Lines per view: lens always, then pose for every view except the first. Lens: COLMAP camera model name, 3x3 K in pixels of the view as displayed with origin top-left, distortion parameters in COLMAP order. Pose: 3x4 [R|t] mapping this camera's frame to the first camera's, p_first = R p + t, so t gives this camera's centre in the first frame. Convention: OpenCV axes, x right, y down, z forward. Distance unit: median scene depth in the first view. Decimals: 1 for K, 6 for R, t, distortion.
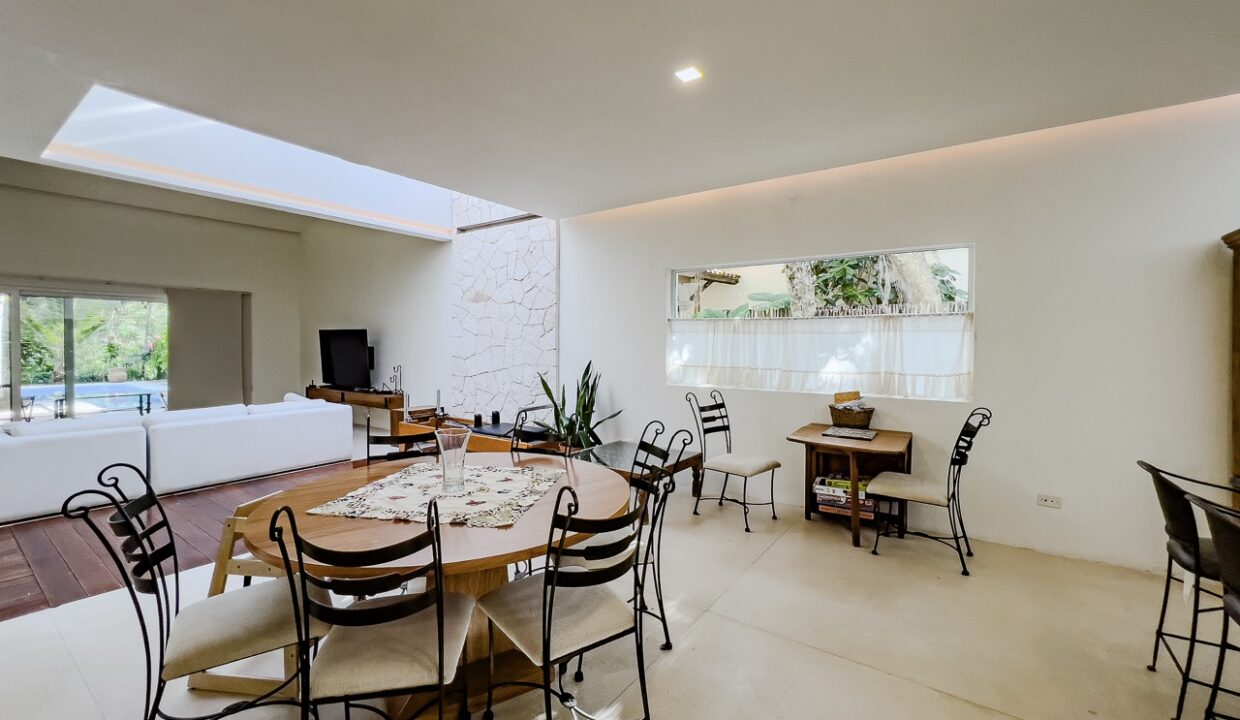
lens RADIAL K [[499.3, 0, 617.3], [0, 499.3, 350.2], [0, 0, 1]] dist [0.000136, 0.000067]
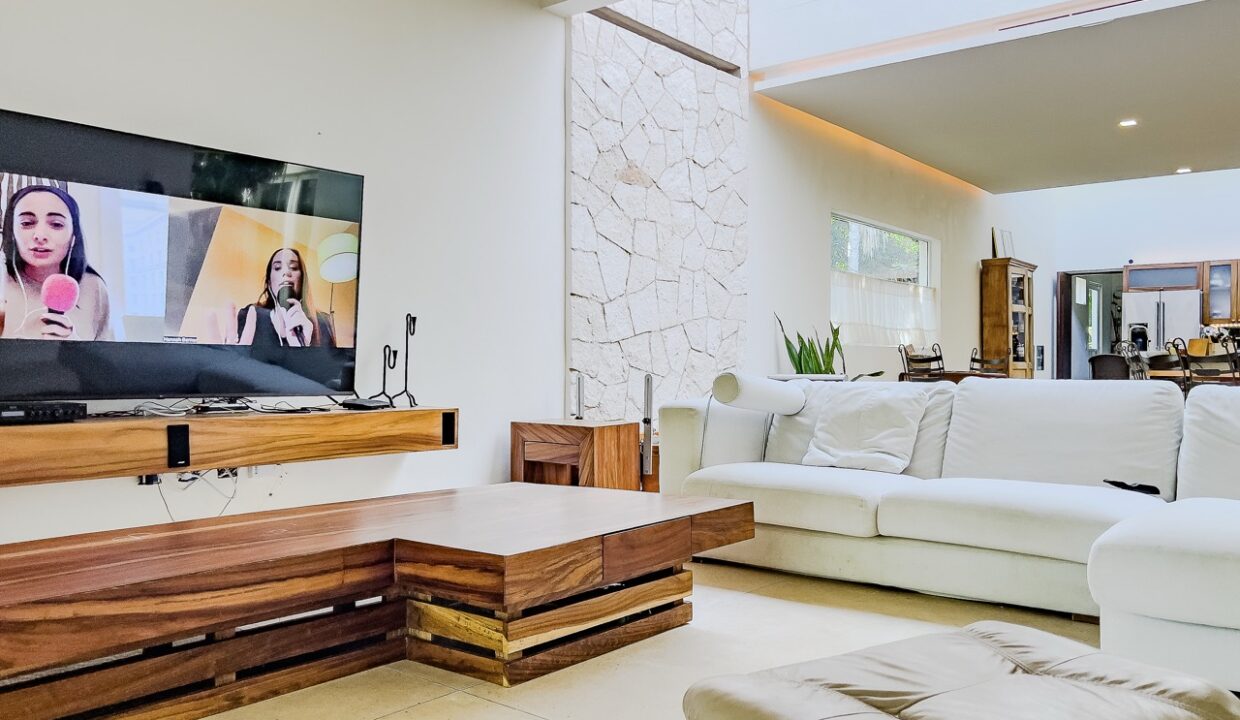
lens RADIAL K [[957.1, 0, 620.0], [0, 957.1, 360.0], [0, 0, 1]] dist [0.005233, -0.007691]
pose [[0.069028, 0.002450, 0.997612, -1.528553], [0.013827, 0.999899, -0.003412, 0.094662], [-0.997519, 0.014029, 0.068987, 1.228217]]
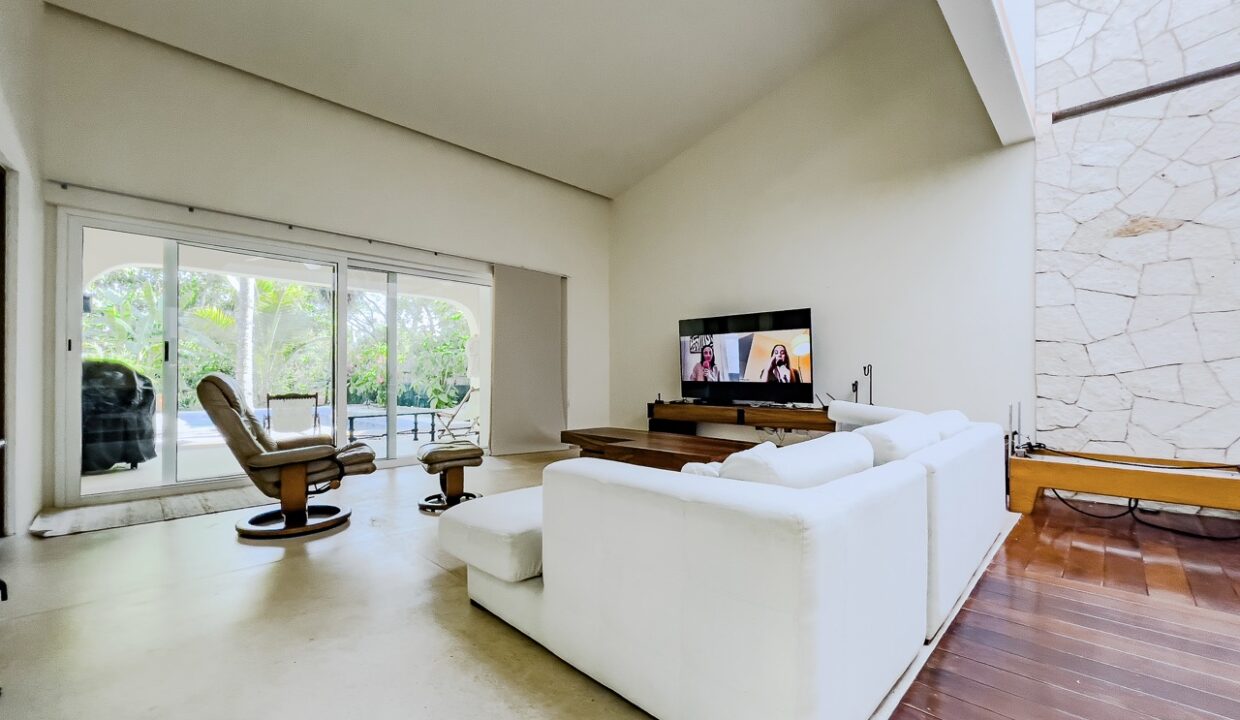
lens RADIAL K [[500.6, 0, 620.4], [0, 500.6, 363.8], [0, 0, 1]] dist [0.000836, -0.000025]
pose [[0.988386, -0.013470, -0.151365, -0.965596], [0.008305, 0.999363, -0.034703, 0.072357], [0.151737, 0.033043, 0.987869, 0.502345]]
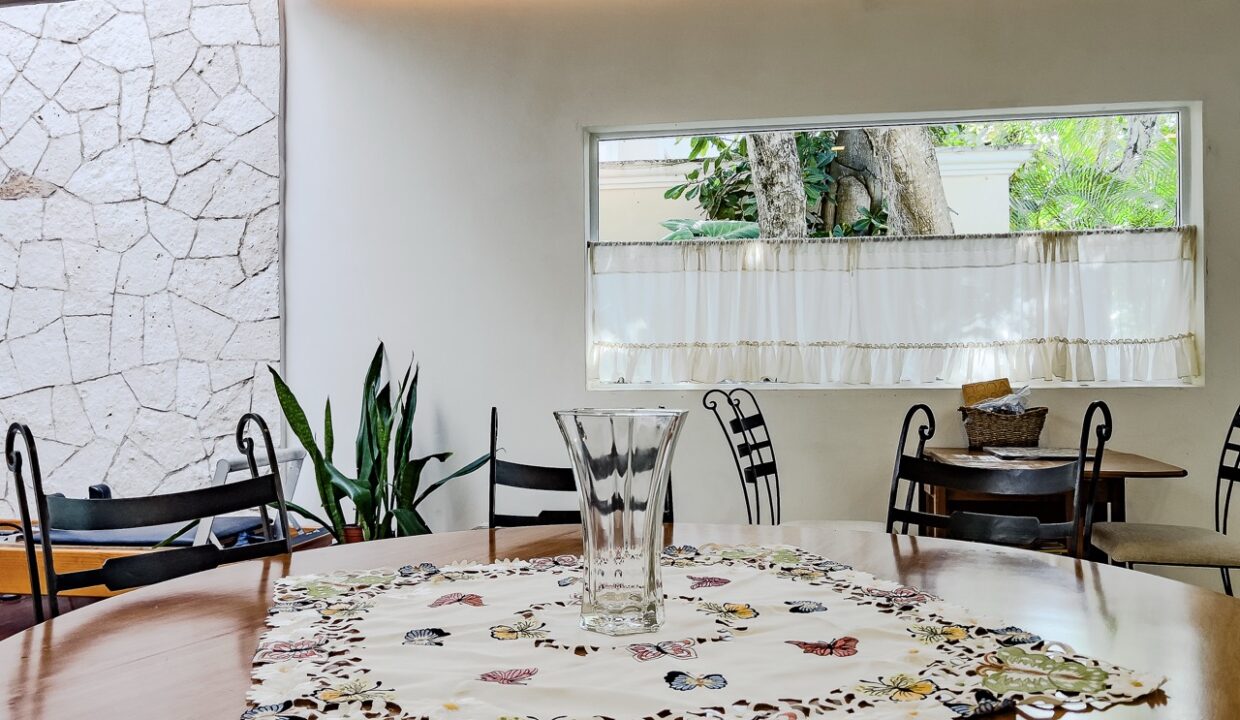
lens RADIAL K [[957.1, 0, 620.0], [0, 957.1, 360.0], [0, 0, 1]] dist [0.005233, -0.007691]
pose [[0.902275, -0.007229, 0.431101, -0.236666], [0.018655, 0.999578, -0.022283, 0.061211], [-0.430758, 0.028147, 0.902028, 0.220781]]
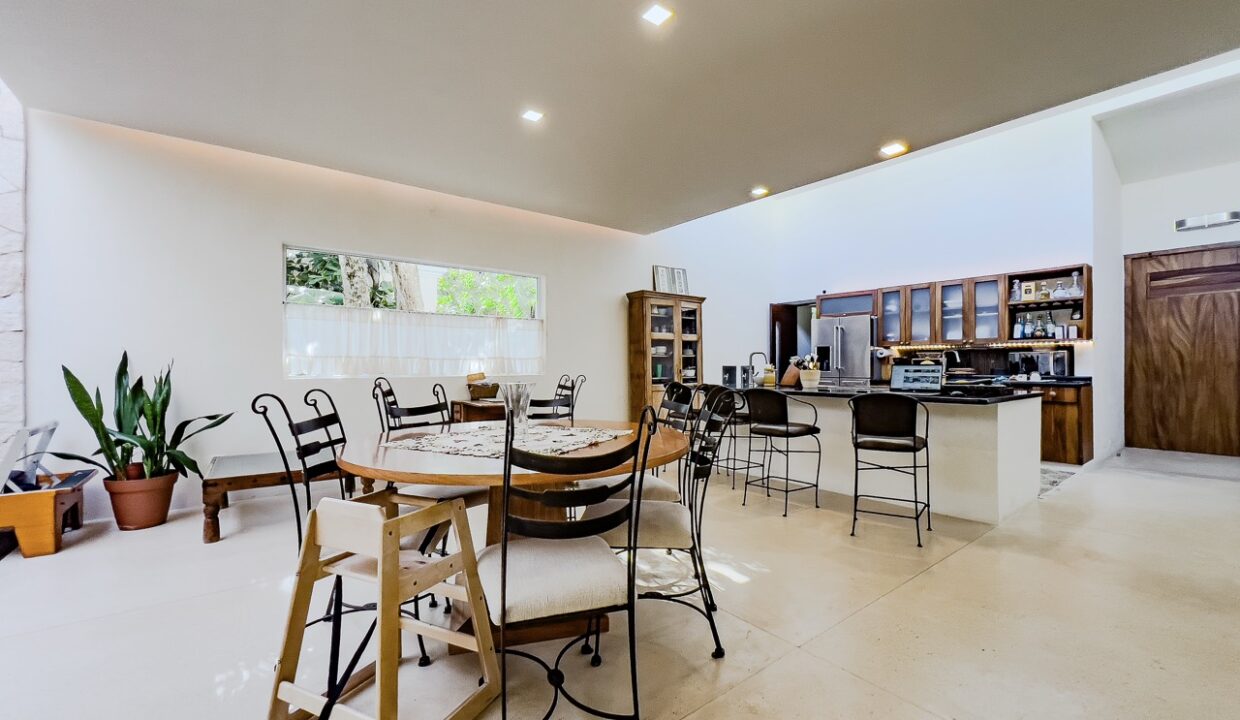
lens RADIAL K [[500.6, 0, 620.4], [0, 500.6, 363.8], [0, 0, 1]] dist [0.000836, -0.000025]
pose [[0.291989, -0.001589, 0.956420, -0.537050], [0.017254, 0.999845, -0.003606, 0.055290], [-0.956266, 0.017555, 0.291971, 0.206915]]
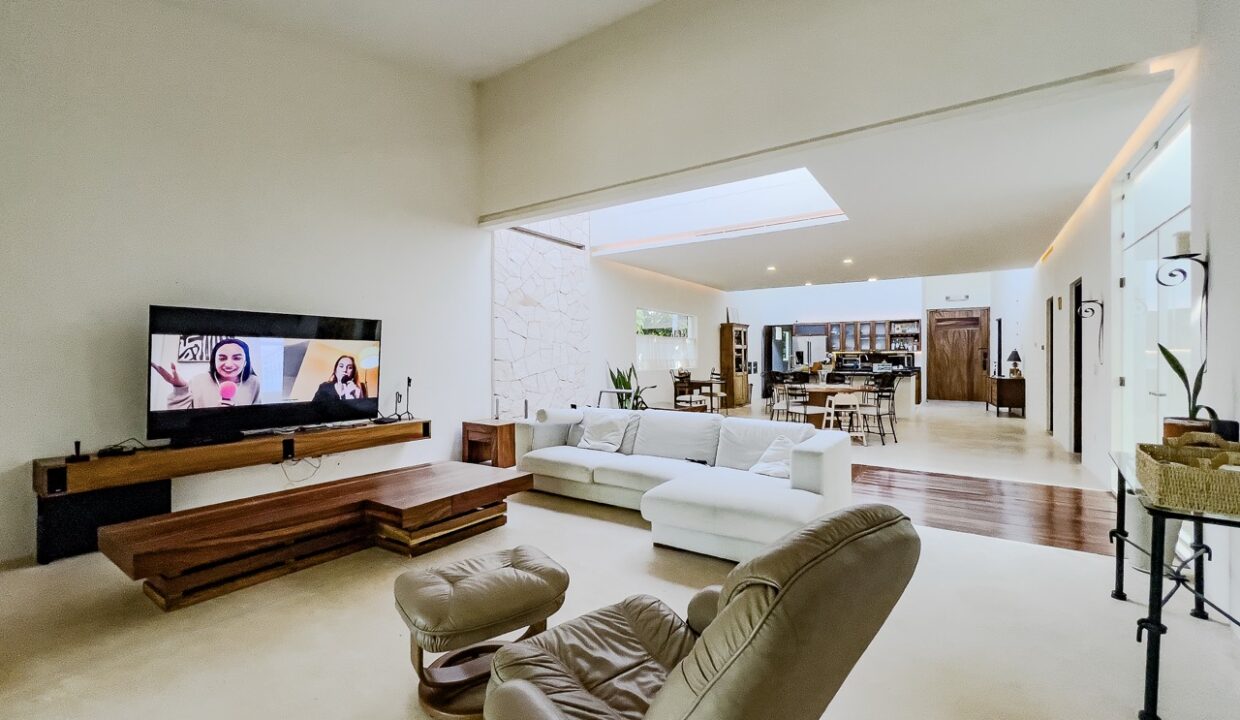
lens RADIAL K [[505.0, 0, 619.4], [0, 505.0, 353.9], [0, 0, 1]] dist [-0.000357, -0.000022]
pose [[-0.011255, 0.000229, 0.999937, -1.686072], [0.017607, 0.999845, -0.000031, 0.006785], [-0.999782, 0.017606, -0.011257, 1.066528]]
